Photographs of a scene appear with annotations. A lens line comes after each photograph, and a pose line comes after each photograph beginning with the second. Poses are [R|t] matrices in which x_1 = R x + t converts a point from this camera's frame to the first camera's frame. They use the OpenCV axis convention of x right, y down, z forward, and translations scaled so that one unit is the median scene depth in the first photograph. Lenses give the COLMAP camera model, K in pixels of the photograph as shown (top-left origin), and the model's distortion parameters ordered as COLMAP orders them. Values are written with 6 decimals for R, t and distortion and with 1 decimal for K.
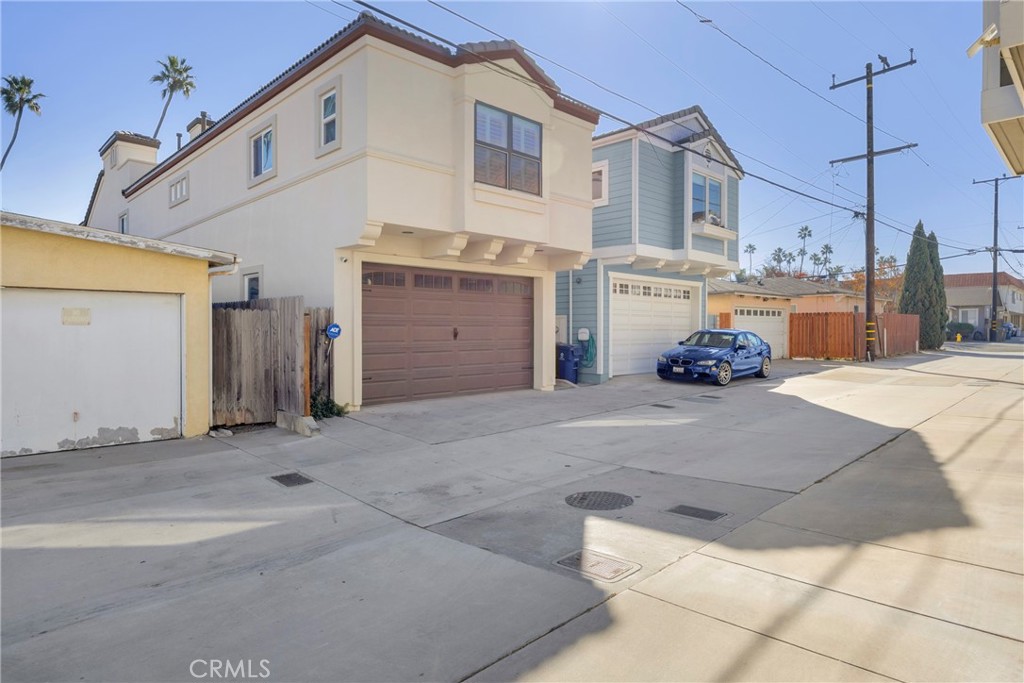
lens RADIAL K [[591.4, 0, 512.0], [0, 591.4, 341.5], [0, 0, 1]] dist [-0.004290, -0.001037]
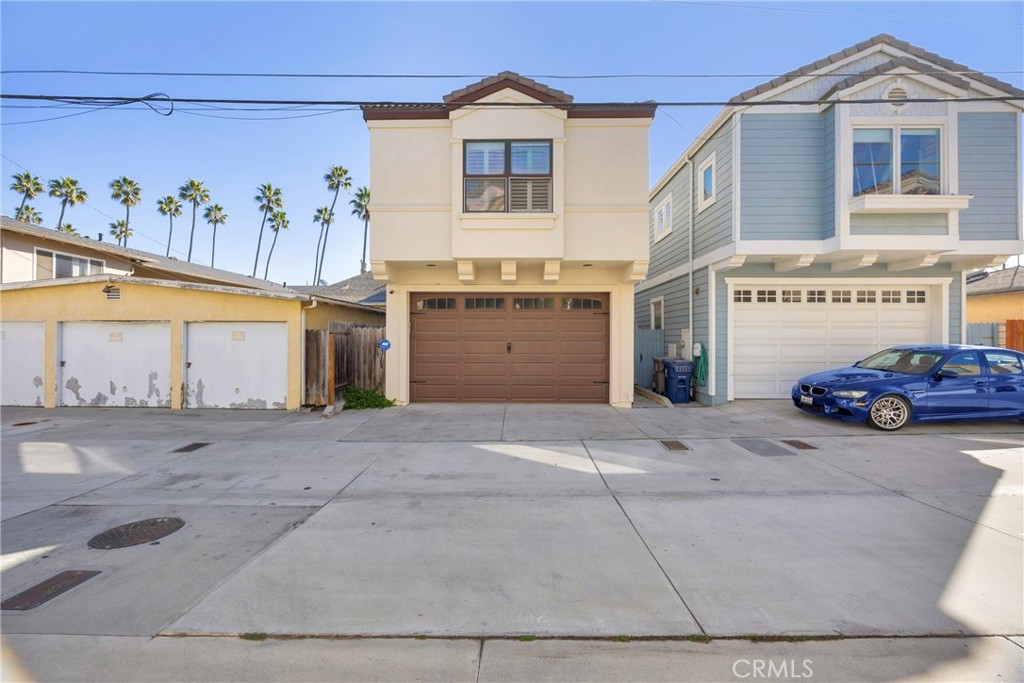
lens RADIAL K [[410.8, 0, 512.0], [0, 410.8, 341.5], [0, 0, 1]] dist [-0.006887, -0.000054]
pose [[0.695777, 0.005785, -0.718234, 0.477516], [-0.017013, 0.999820, -0.008429, -0.018274], [0.718056, 0.018084, 0.695750, 0.451795]]
